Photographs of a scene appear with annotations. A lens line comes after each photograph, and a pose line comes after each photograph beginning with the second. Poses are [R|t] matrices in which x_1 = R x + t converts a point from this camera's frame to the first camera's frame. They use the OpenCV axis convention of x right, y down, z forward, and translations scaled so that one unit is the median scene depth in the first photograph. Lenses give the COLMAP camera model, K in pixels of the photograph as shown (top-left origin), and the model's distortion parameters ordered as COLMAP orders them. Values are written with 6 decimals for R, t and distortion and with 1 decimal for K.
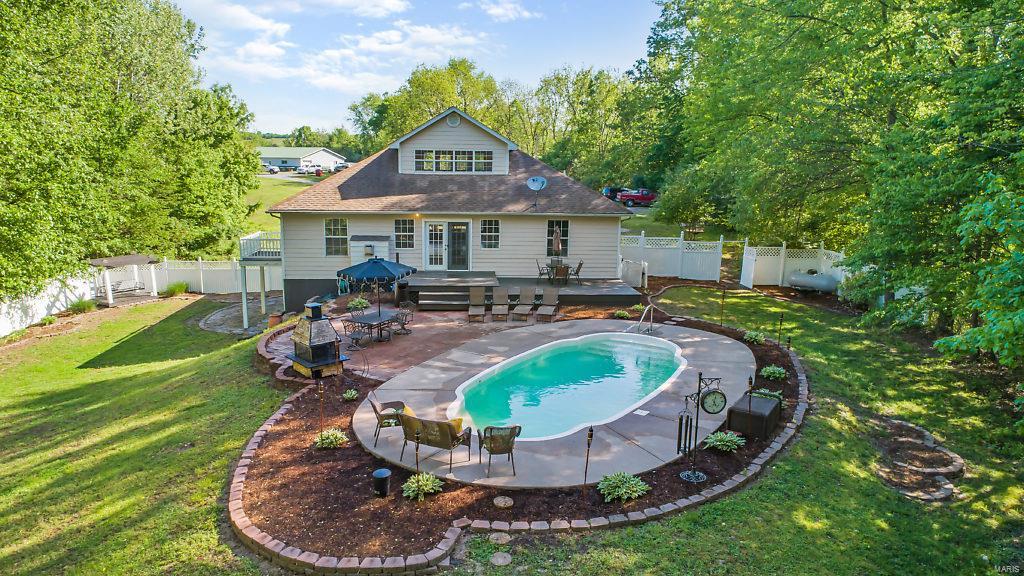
lens RADIAL K [[693.5, 0, 512.0], [0, 693.5, 288.0], [0, 0, 1]] dist [-0.007708, -0.001322]
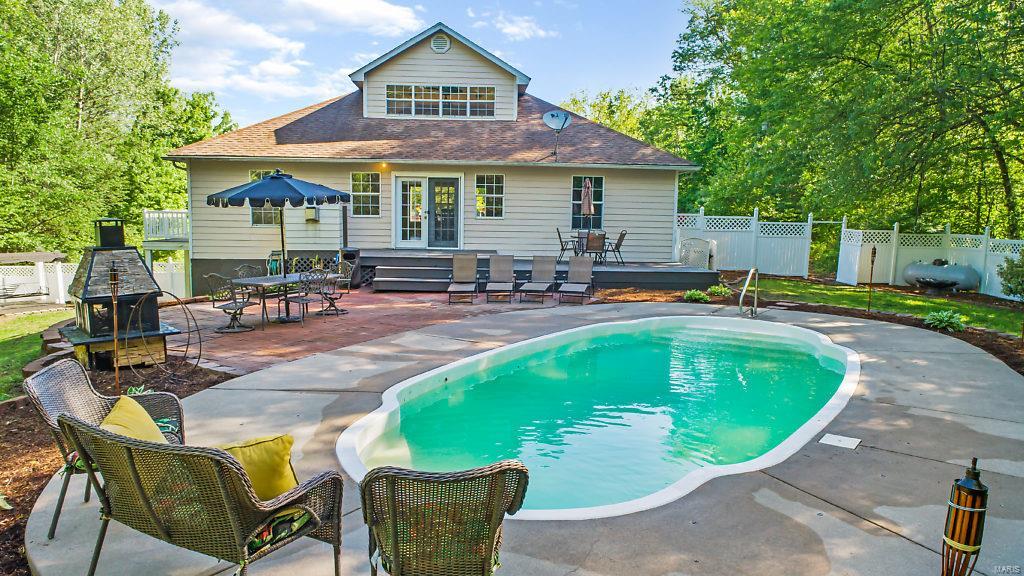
lens RADIAL K [[693.5, 0, 512.0], [0, 693.5, 288.0], [0, 0, 1]] dist [-0.007708, -0.001322]
pose [[0.999792, 0.002488, -0.020247, 0.004920], [-0.003956, 0.997338, -0.072811, 0.064582], [0.020012, 0.072876, 0.997140, 0.316411]]
